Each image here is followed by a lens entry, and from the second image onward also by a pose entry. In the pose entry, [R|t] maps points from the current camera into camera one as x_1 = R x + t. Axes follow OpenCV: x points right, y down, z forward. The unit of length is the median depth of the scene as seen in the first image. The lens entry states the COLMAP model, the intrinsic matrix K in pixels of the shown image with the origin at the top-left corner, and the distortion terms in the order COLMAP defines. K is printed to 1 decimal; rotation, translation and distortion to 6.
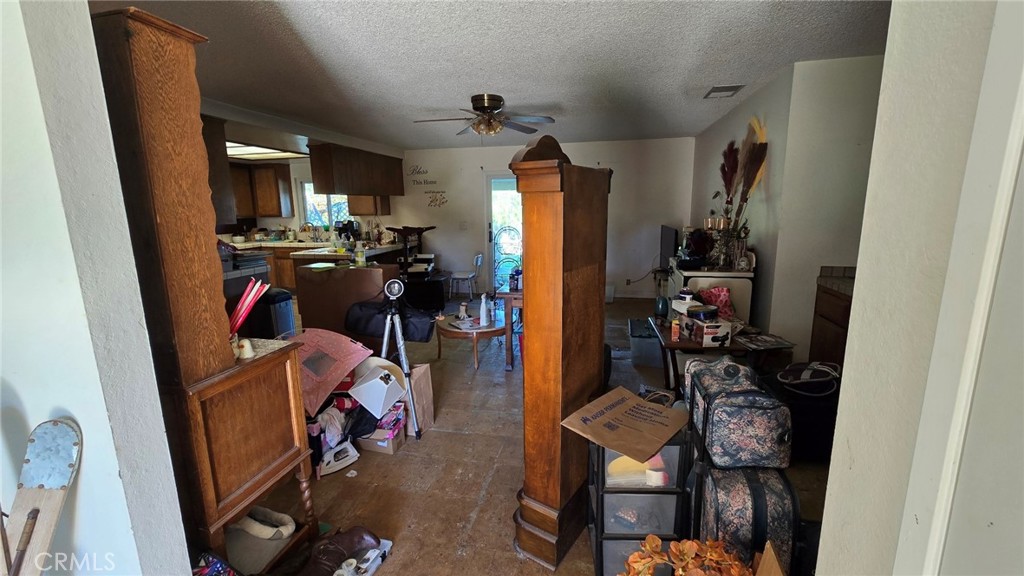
lens RADIAL K [[418.8, 0, 511.9], [0, 418.8, 286.4], [0, 0, 1]] dist [-0.002282, -0.000150]
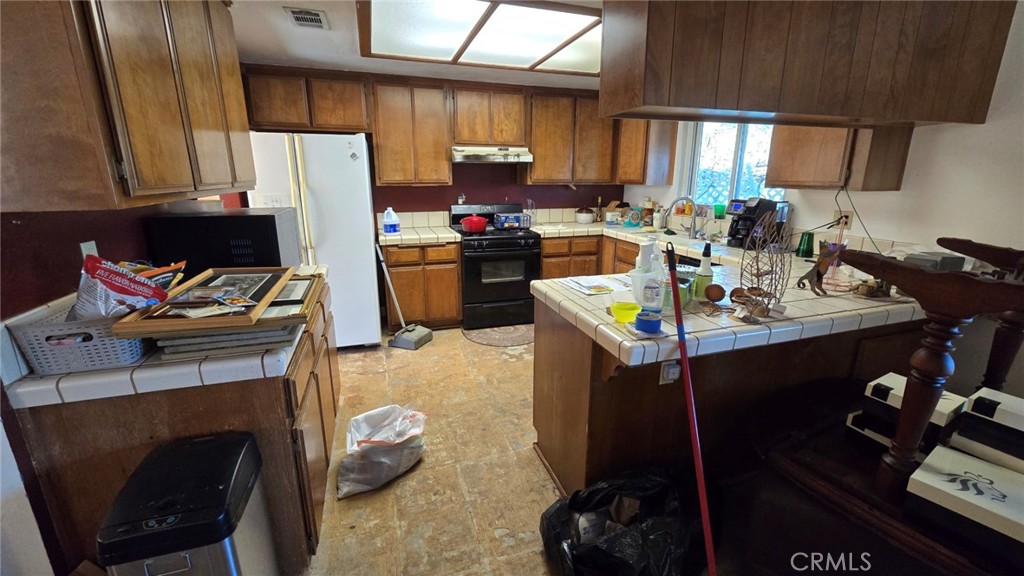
lens RADIAL K [[418.8, 0, 513.5], [0, 418.8, 285.1], [0, 0, 1]] dist [-0.002282, -0.000150]
pose [[0.512600, 0.230111, -0.827218, -0.157260], [-0.167770, 0.971692, 0.166338, -0.101419], [0.842078, 0.053517, 0.536695, 0.572931]]
